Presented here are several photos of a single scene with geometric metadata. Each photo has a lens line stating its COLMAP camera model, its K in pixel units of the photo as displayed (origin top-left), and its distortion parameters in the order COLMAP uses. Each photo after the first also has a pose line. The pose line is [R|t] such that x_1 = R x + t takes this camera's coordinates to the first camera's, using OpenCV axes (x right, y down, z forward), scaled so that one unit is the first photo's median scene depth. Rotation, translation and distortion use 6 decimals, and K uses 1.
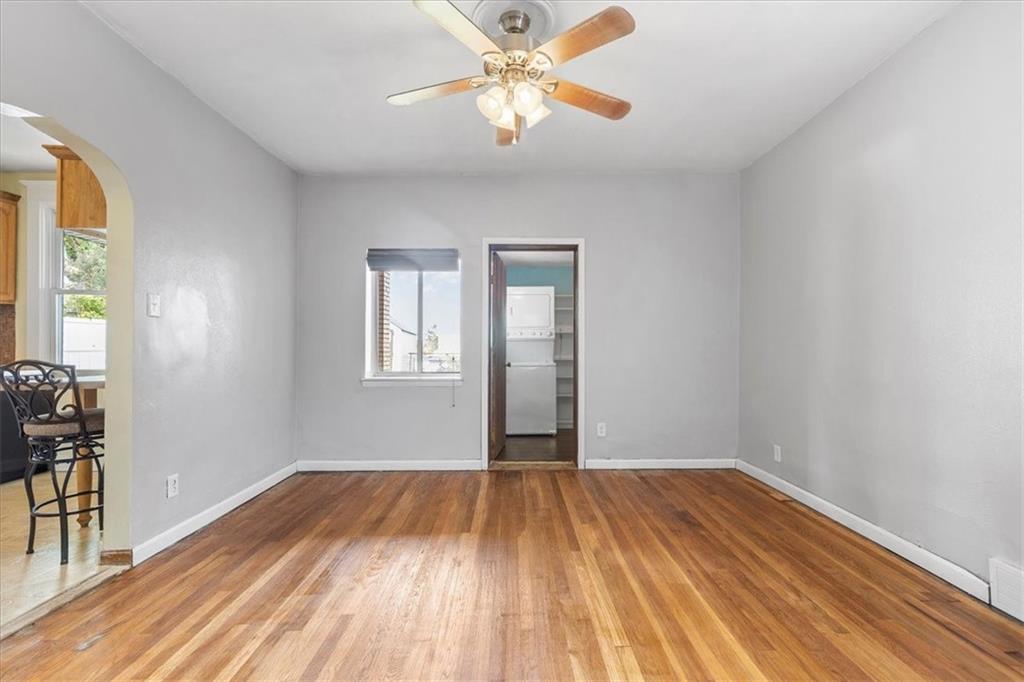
lens RADIAL K [[466.0, 0, 514.2], [0, 466.0, 343.7], [0, 0, 1]] dist [0.009867, -0.002273]
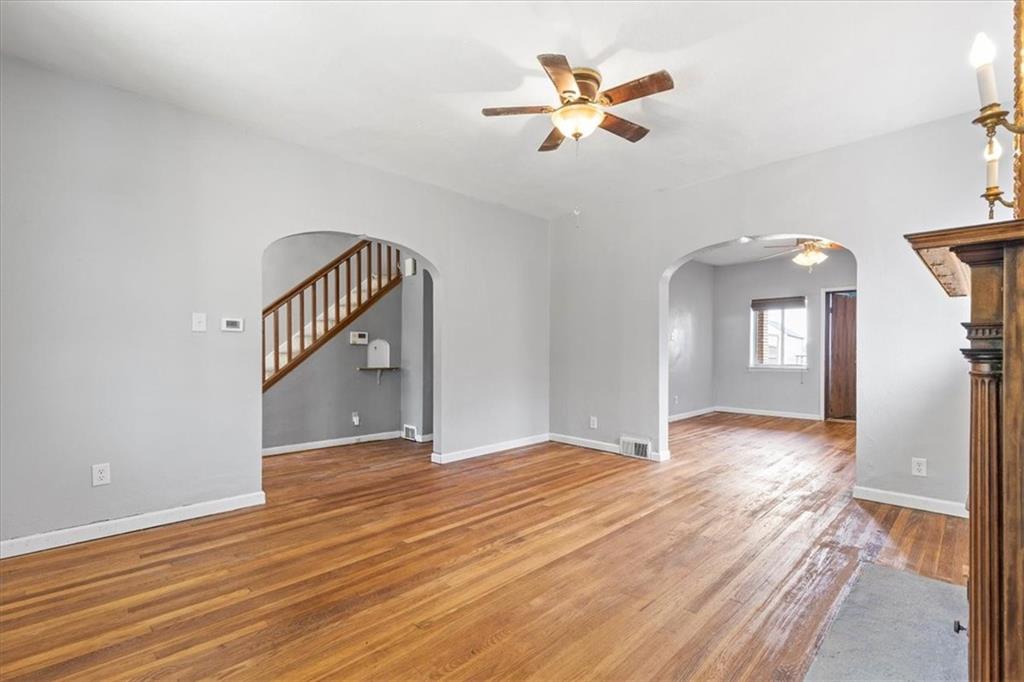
lens RADIAL K [[466.0, 0, 522.9], [0, 466.0, 348.9], [0, 0, 1]] dist [0.009867, -0.002273]
pose [[0.717729, 0.000851, -0.696322, 0.532087], [0.004870, 0.999969, 0.006243, -0.022938], [0.696306, -0.007872, 0.717702, -1.583724]]
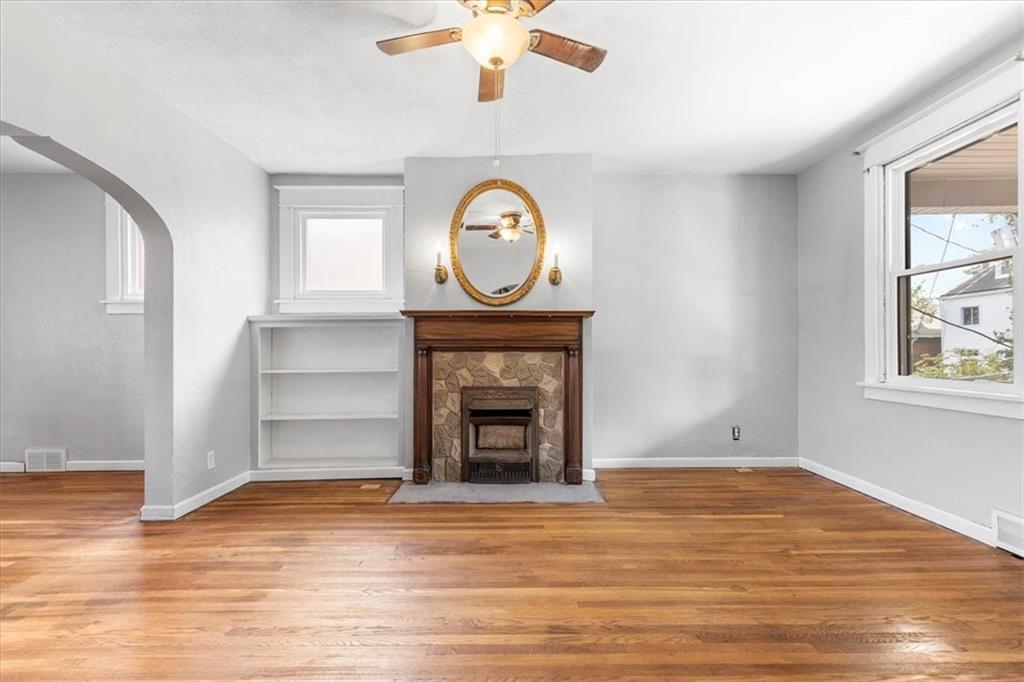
lens RADIAL K [[466.0, 0, 513.0], [0, 466.0, 346.4], [0, 0, 1]] dist [0.009867, -0.002273]
pose [[-0.000080, 0.007508, 0.999972, -0.784943], [-0.007287, 0.999945, -0.007508, -0.008123], [-0.999973, -0.007287, -0.000025, -0.842994]]
